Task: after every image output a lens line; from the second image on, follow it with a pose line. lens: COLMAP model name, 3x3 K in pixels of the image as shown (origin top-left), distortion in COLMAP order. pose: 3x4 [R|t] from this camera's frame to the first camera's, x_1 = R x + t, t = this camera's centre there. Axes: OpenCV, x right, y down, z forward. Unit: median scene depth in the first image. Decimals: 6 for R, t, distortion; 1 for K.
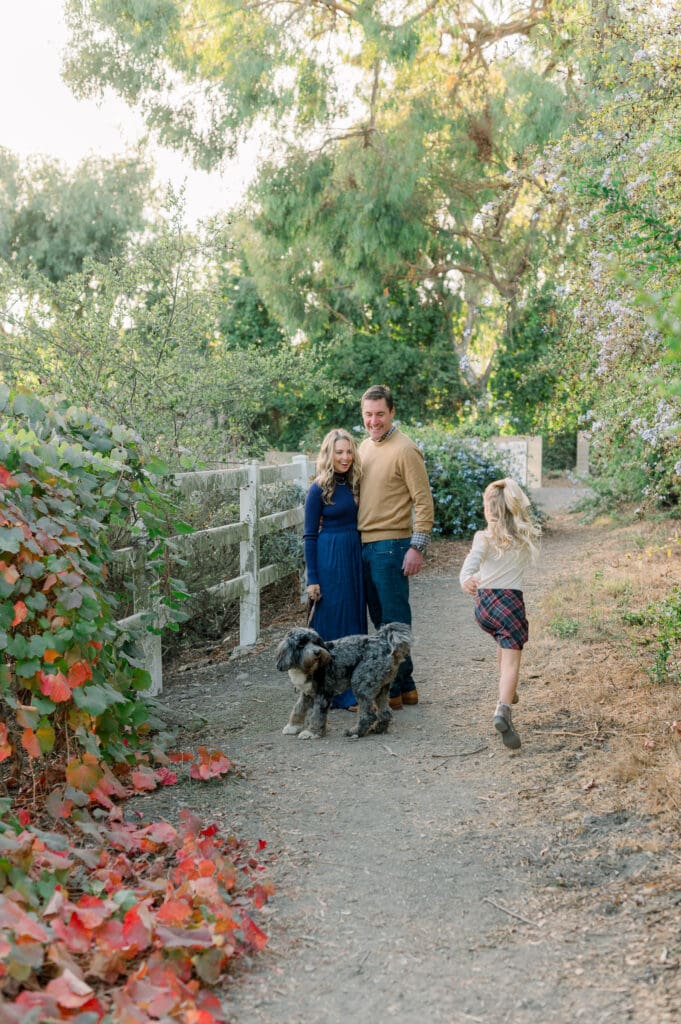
lens RADIAL K [[1522.7, 0, 340.5], [0, 1522.7, 512.0], [0, 0, 1]] dist [0.135305, -0.049201]
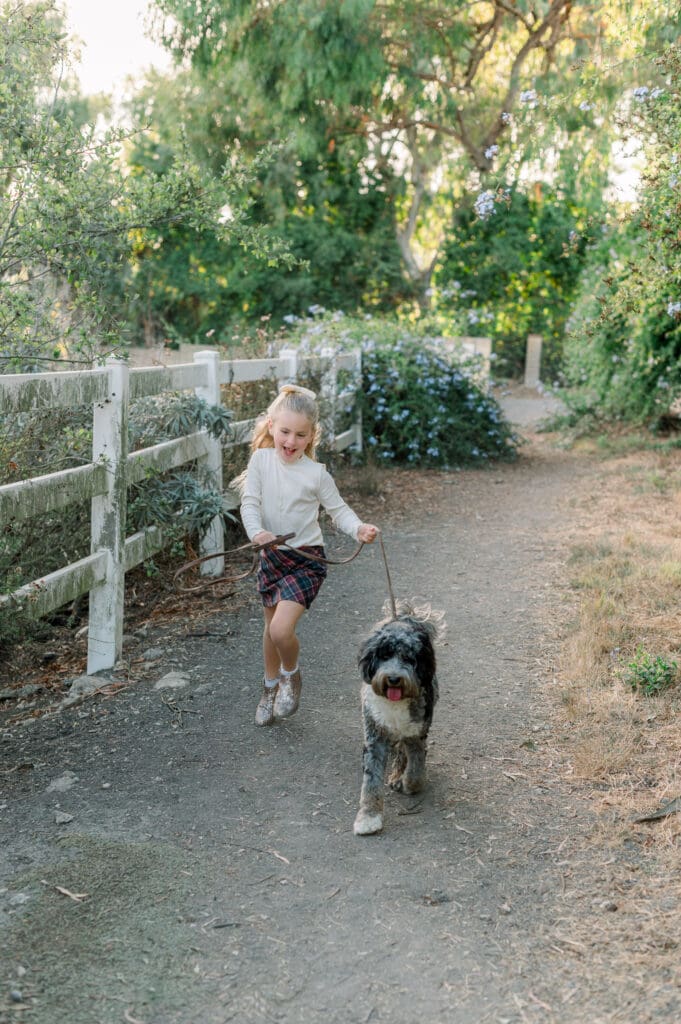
lens RADIAL K [[1522.7, 0, 340.5], [0, 1522.7, 512.0], [0, 0, 1]] dist [0.135305, -0.049201]
pose [[0.997976, 0.035229, 0.052947, -0.000655], [-0.038694, 0.997074, 0.065927, -0.007639], [-0.050469, -0.067842, 0.996419, 0.187842]]
